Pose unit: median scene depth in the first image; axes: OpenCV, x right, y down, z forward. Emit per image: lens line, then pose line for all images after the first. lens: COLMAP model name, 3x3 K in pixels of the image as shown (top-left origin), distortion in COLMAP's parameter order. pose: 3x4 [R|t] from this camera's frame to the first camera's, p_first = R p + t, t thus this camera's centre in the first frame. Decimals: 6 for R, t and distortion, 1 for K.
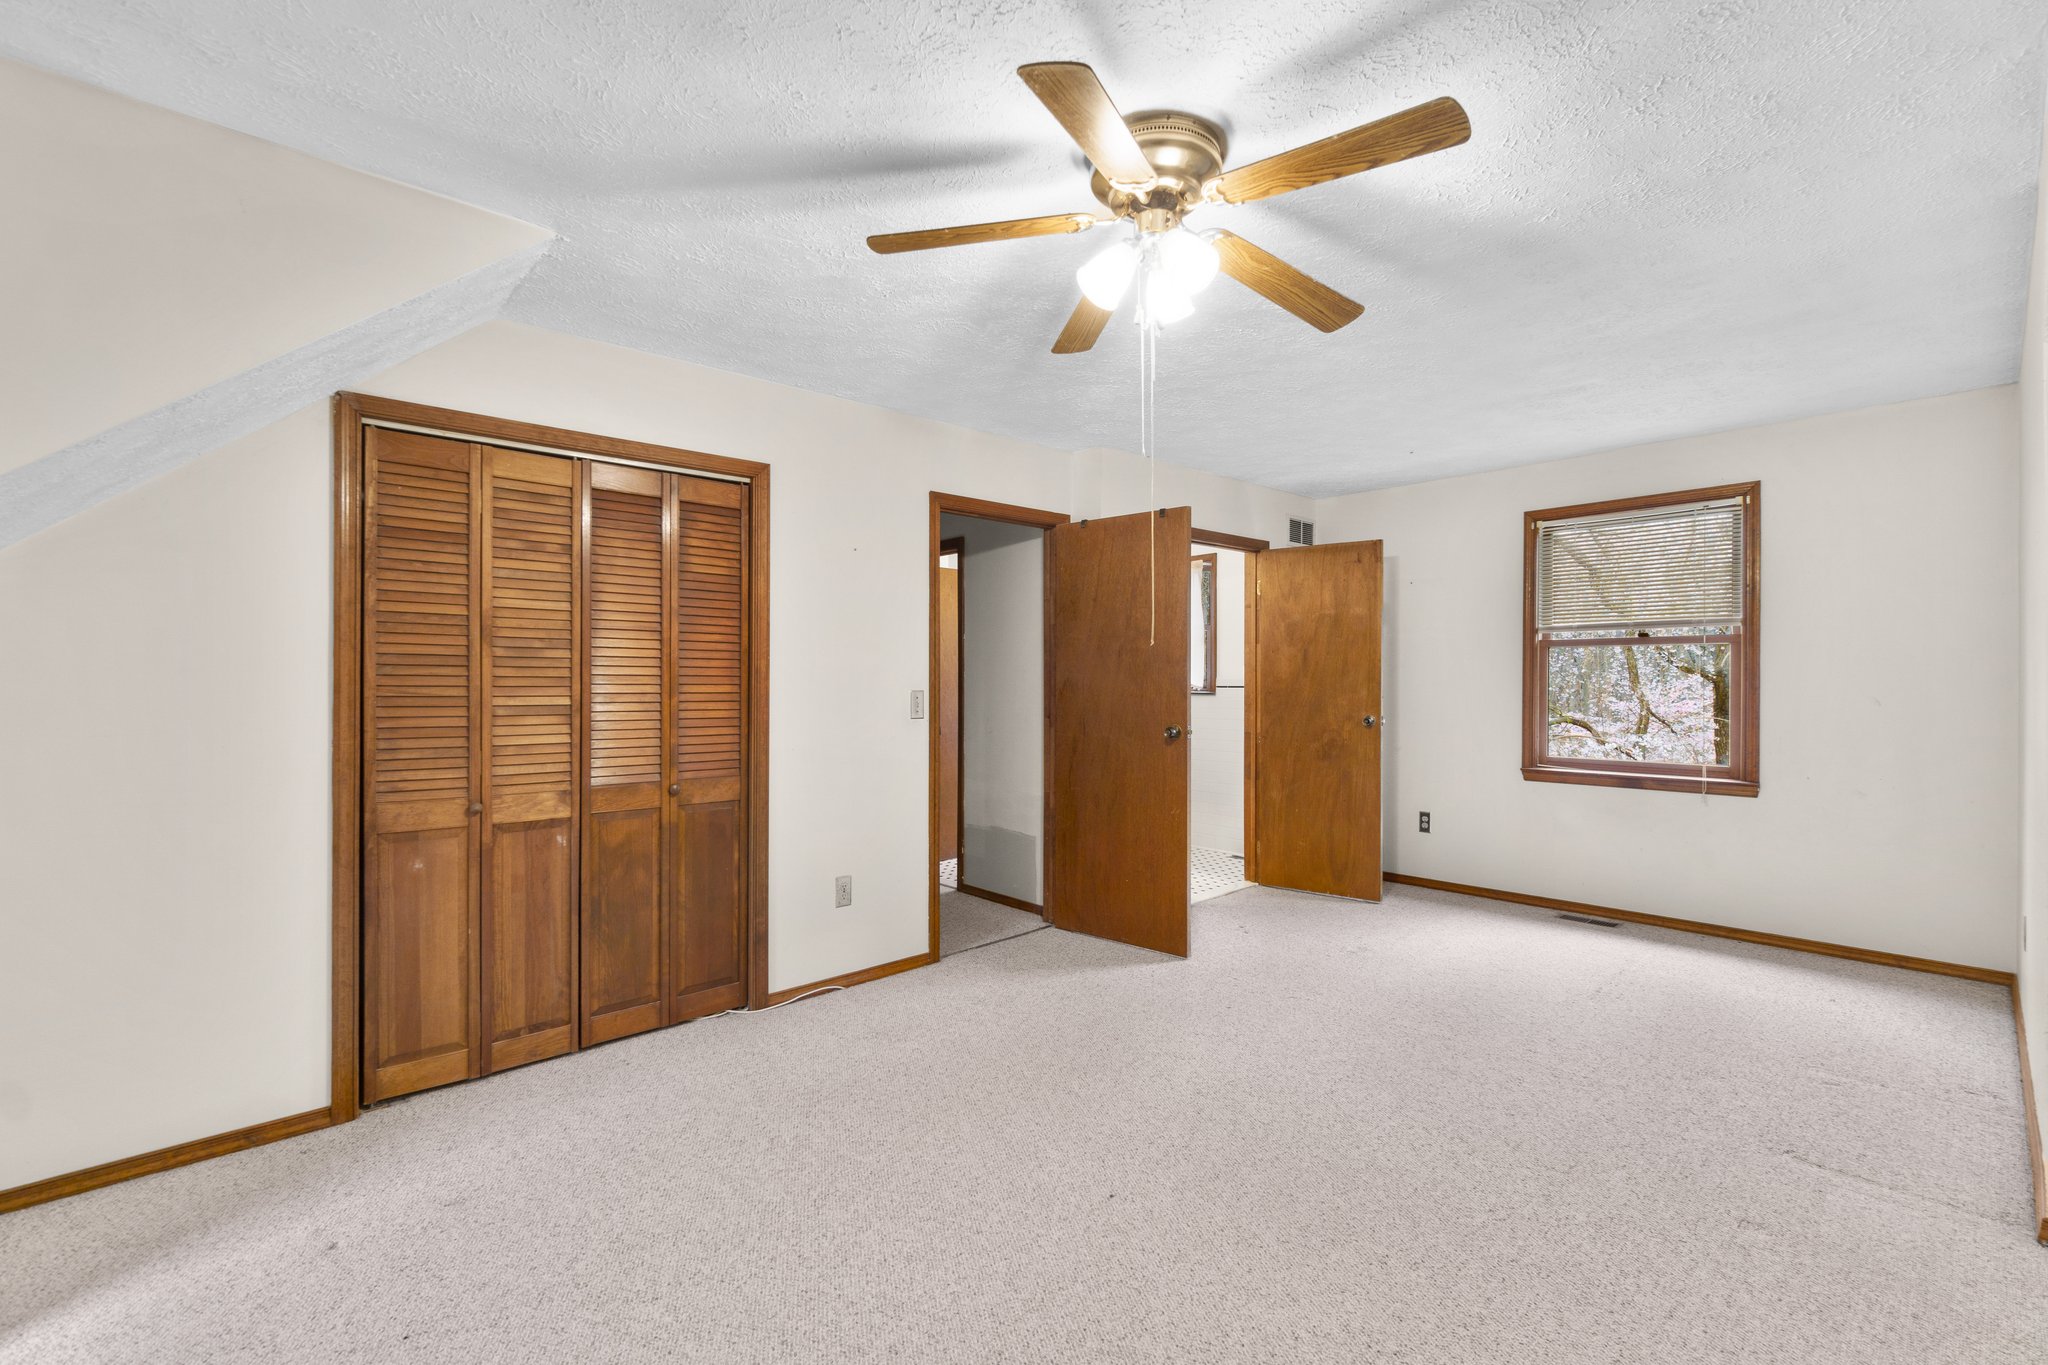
lens RADIAL K [[886.2, 0, 1018.1], [0, 886.2, 685.4], [0, 0, 1]] dist [-0.003711, 0.000281]
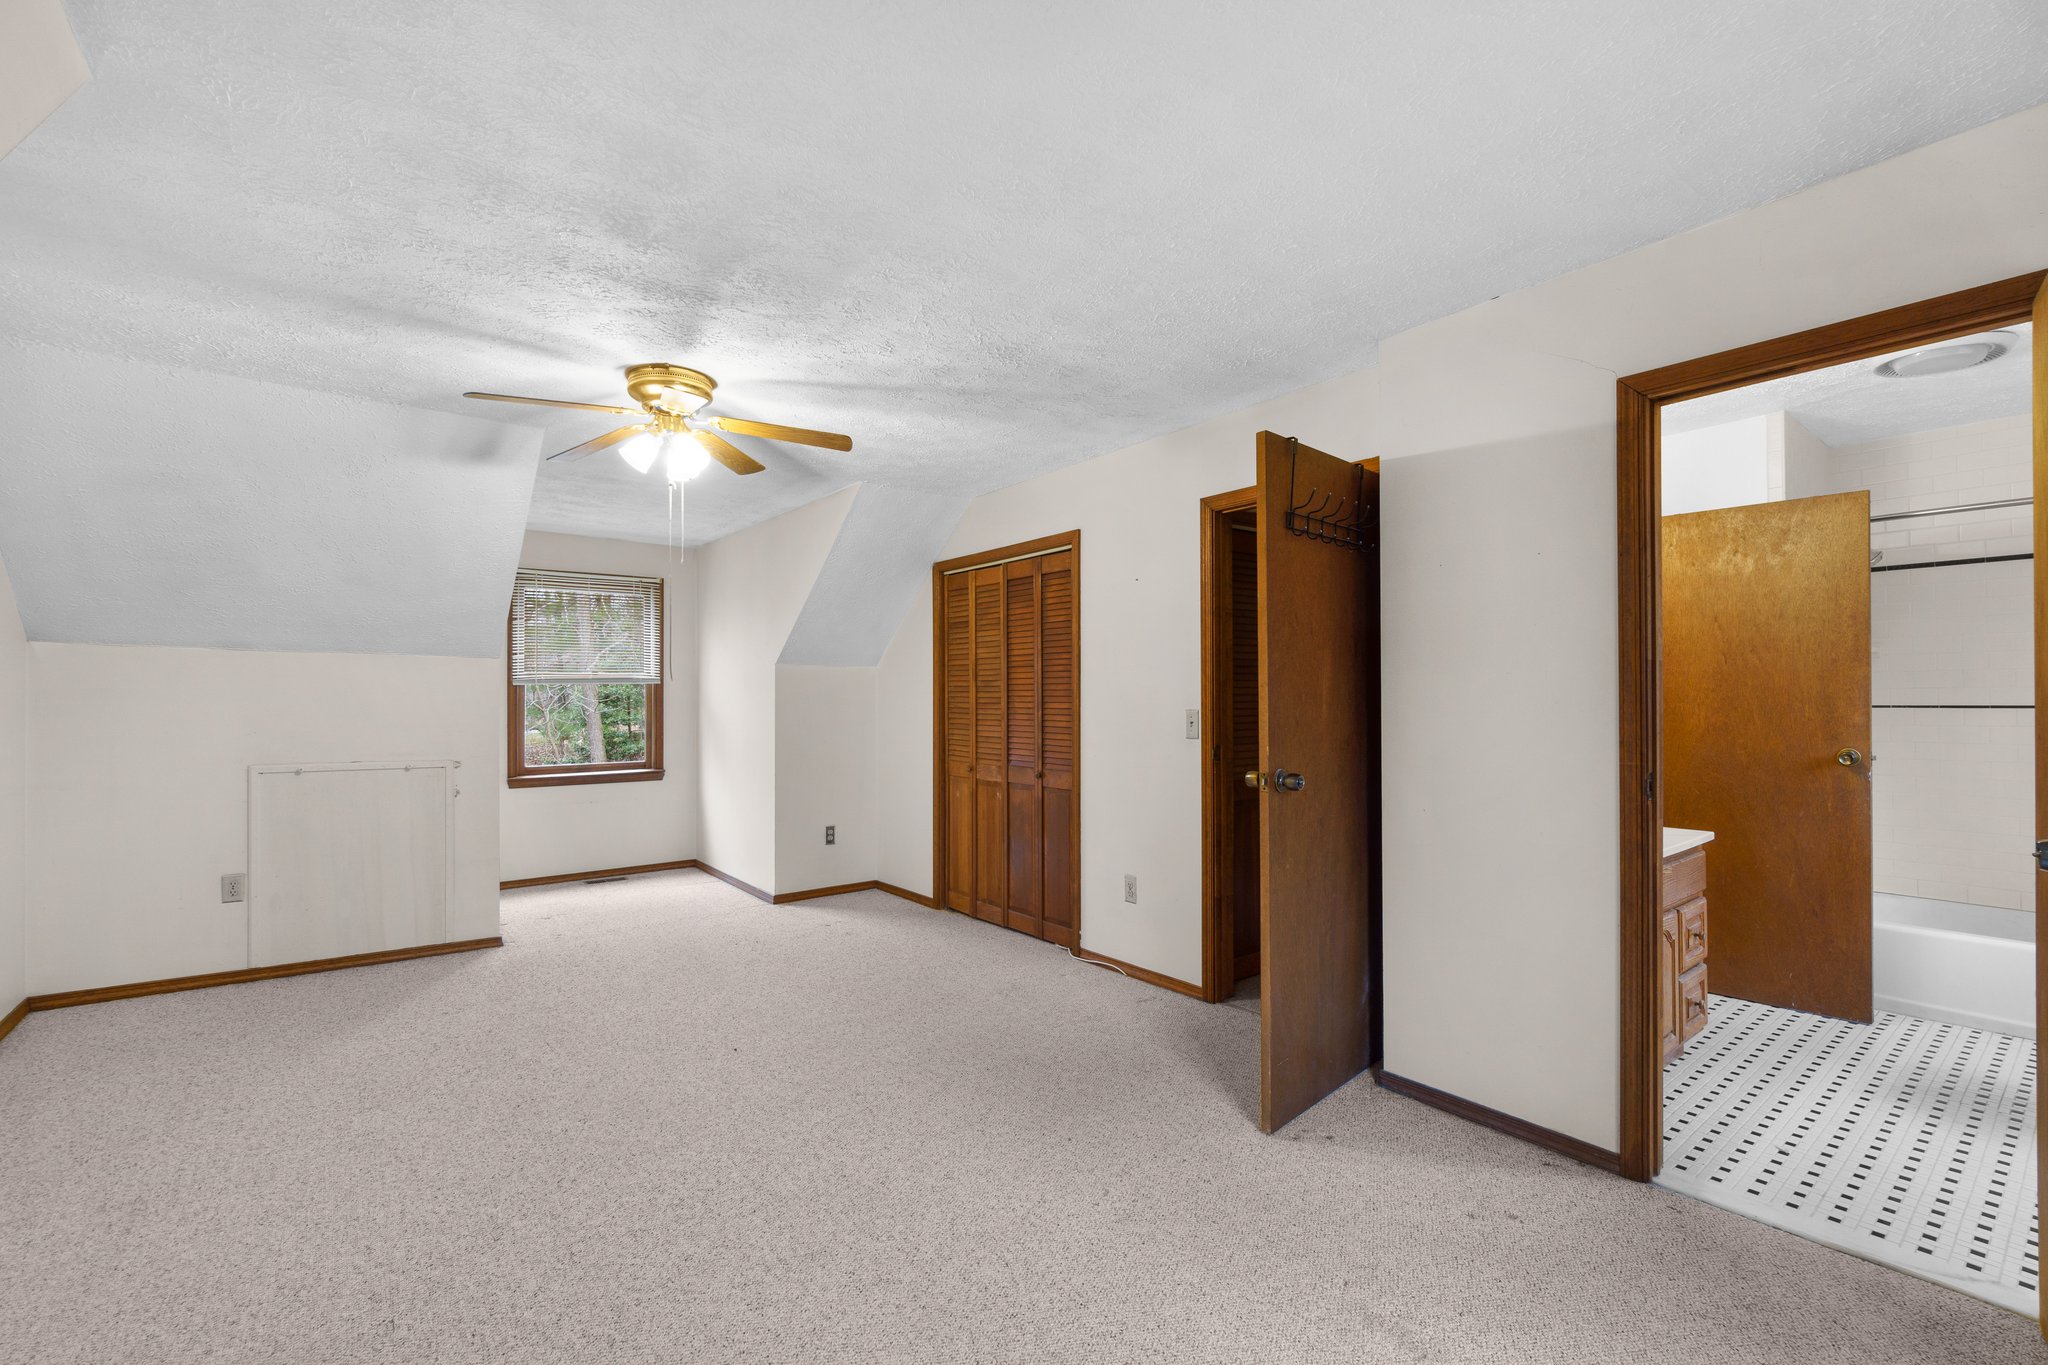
lens RADIAL K [[886.2, 0, 1016.1], [0, 886.2, 687.6], [0, 0, 1]] dist [-0.003711, 0.000281]
pose [[-0.085231, -0.009563, -0.996315, 1.206356], [-0.001283, 0.999954, -0.009488, -0.012975], [0.996360, 0.000470, -0.085239, 1.239995]]
